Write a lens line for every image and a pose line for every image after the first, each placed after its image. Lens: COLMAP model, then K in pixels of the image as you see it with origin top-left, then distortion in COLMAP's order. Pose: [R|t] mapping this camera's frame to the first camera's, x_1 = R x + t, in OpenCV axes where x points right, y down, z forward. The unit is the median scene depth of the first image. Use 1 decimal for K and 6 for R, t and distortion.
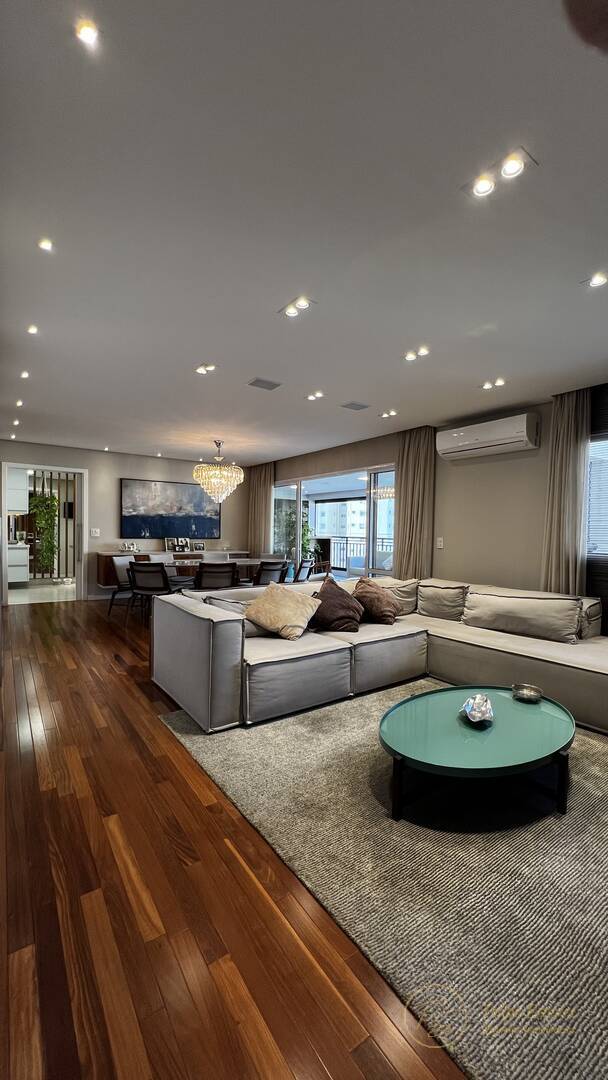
lens RADIAL K [[433.3, 0, 290.8], [0, 433.3, 551.9], [0, 0, 1]] dist [-0.002295, 0.000920]
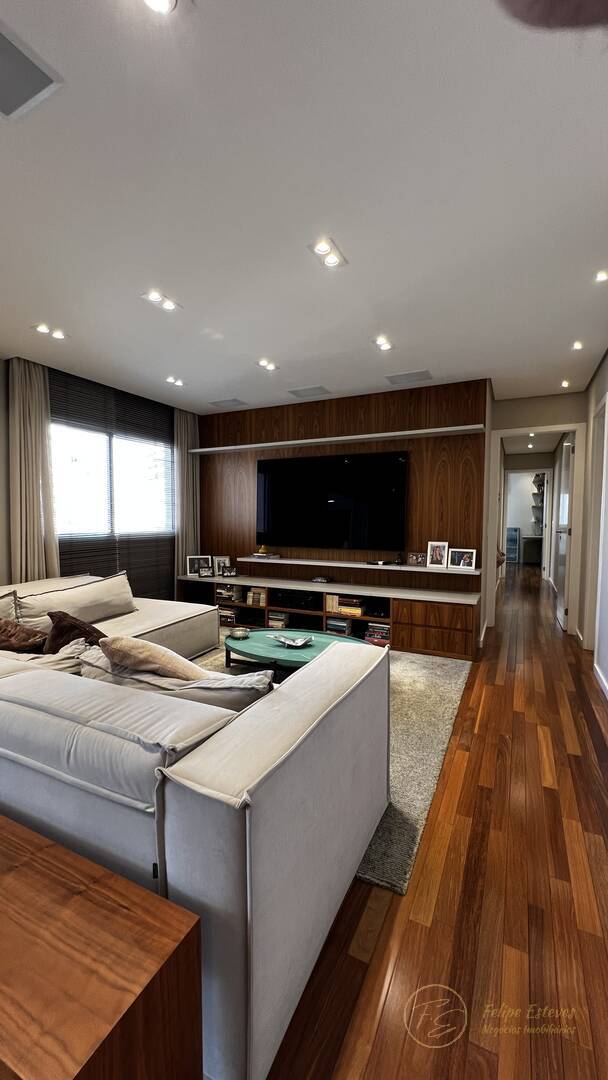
lens RADIAL K [[433.3, 0, 303.4], [0, 433.3, 543.8], [0, 0, 1]] dist [-0.002295, 0.000920]
pose [[-0.496206, -0.077188, 0.864767, -0.236860], [0.020437, 0.994726, 0.100515, -0.029651], [-0.867964, 0.067549, -0.492011, 0.478771]]
